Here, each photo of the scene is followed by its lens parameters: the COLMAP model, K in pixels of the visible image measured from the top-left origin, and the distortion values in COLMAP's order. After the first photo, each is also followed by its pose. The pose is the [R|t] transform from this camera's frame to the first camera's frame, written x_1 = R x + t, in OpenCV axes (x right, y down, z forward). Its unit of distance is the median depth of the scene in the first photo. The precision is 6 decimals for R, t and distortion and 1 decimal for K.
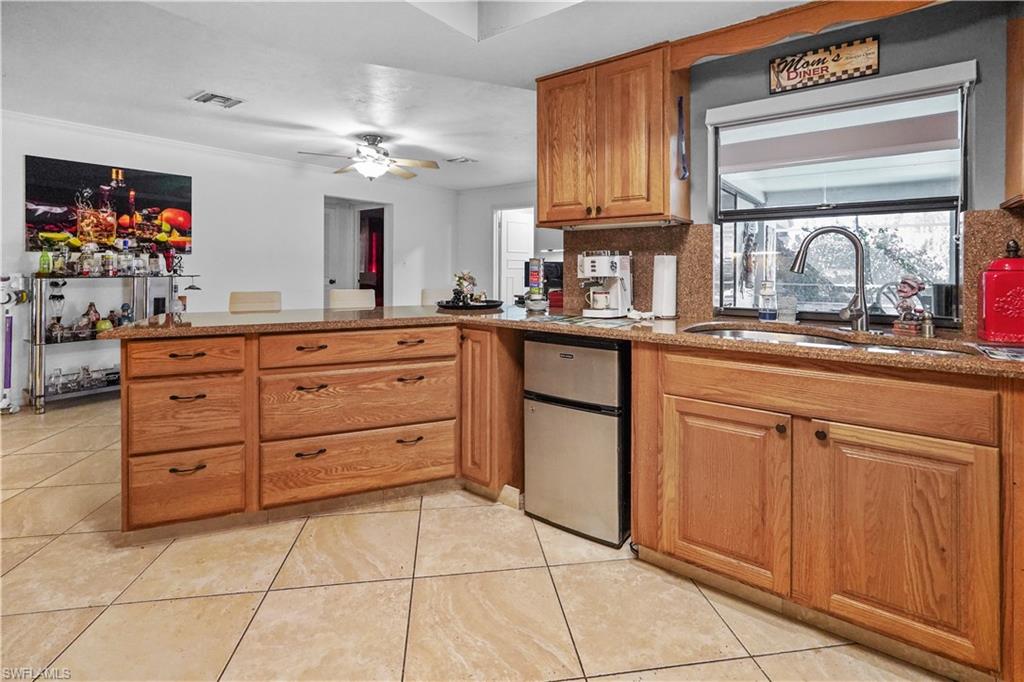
lens RADIAL K [[473.5, 0, 514.5], [0, 473.5, 264.1], [0, 0, 1]] dist [0.000905, -0.000414]
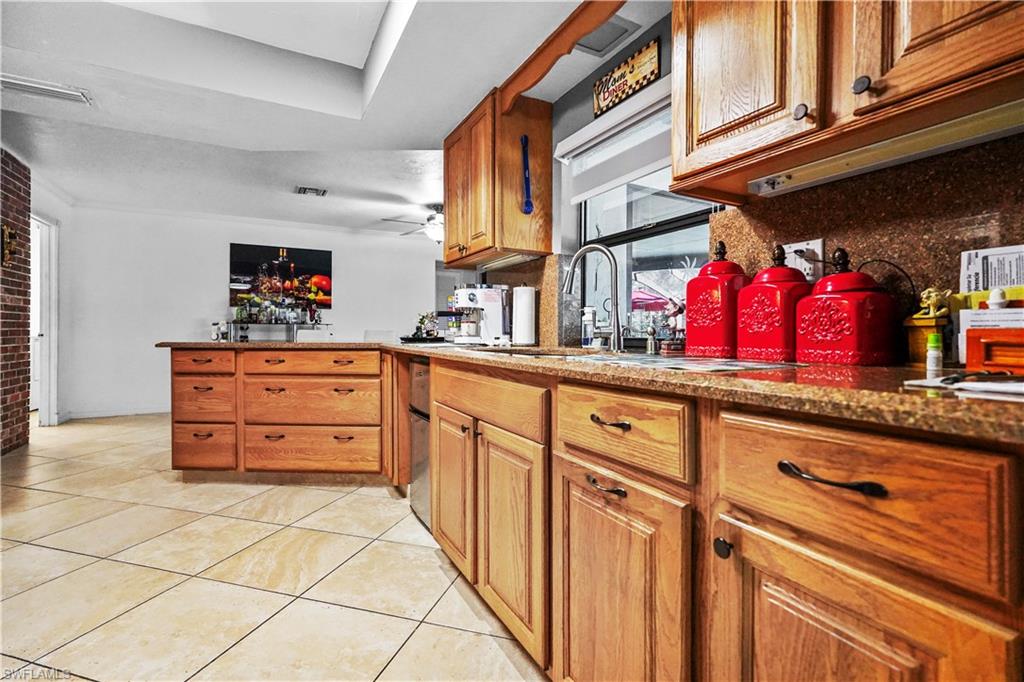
lens RADIAL K [[465.3, 0, 513.5], [0, 465.3, 328.8], [0, 0, 1]] dist [-0.001650, 0.000211]
pose [[0.910358, 0.001760, -0.413817, 0.771885], [-0.001750, 0.999998, 0.000403, 0.079439], [0.413817, 0.000357, 0.910360, 0.044462]]
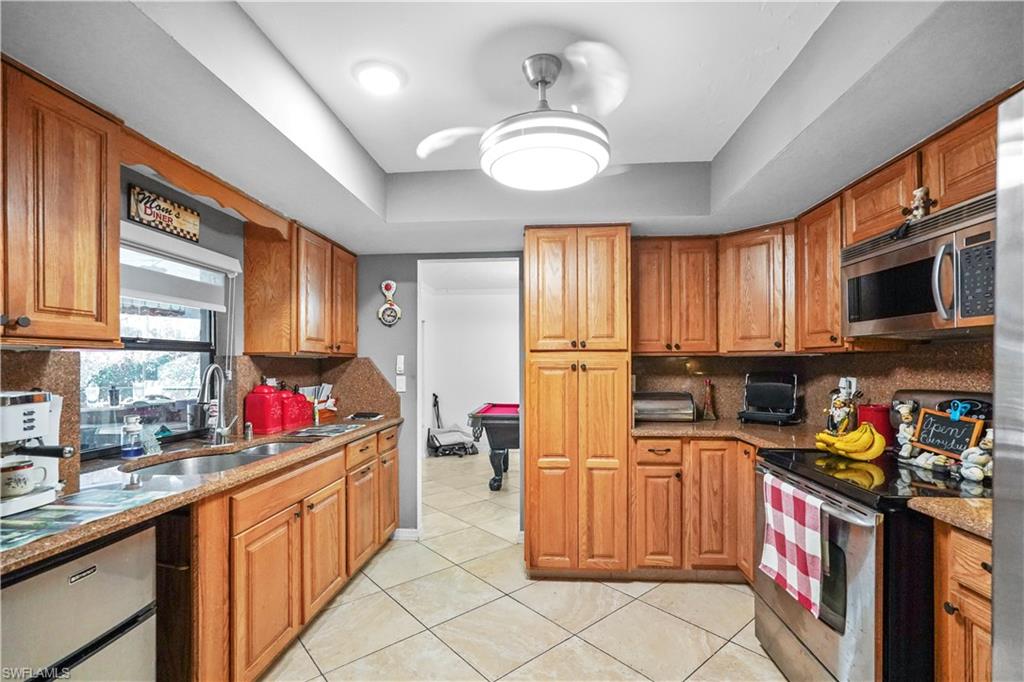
lens RADIAL K [[464.8, 0, 513.4], [0, 464.8, 363.8], [0, 0, 1]] dist [-0.000171, -0.000033]
pose [[-0.536575, 0.001703, 0.843851, -0.643986], [0.000876, 0.999999, -0.001461, -0.065272], [-0.843852, -0.000045, -0.536576, 0.832269]]
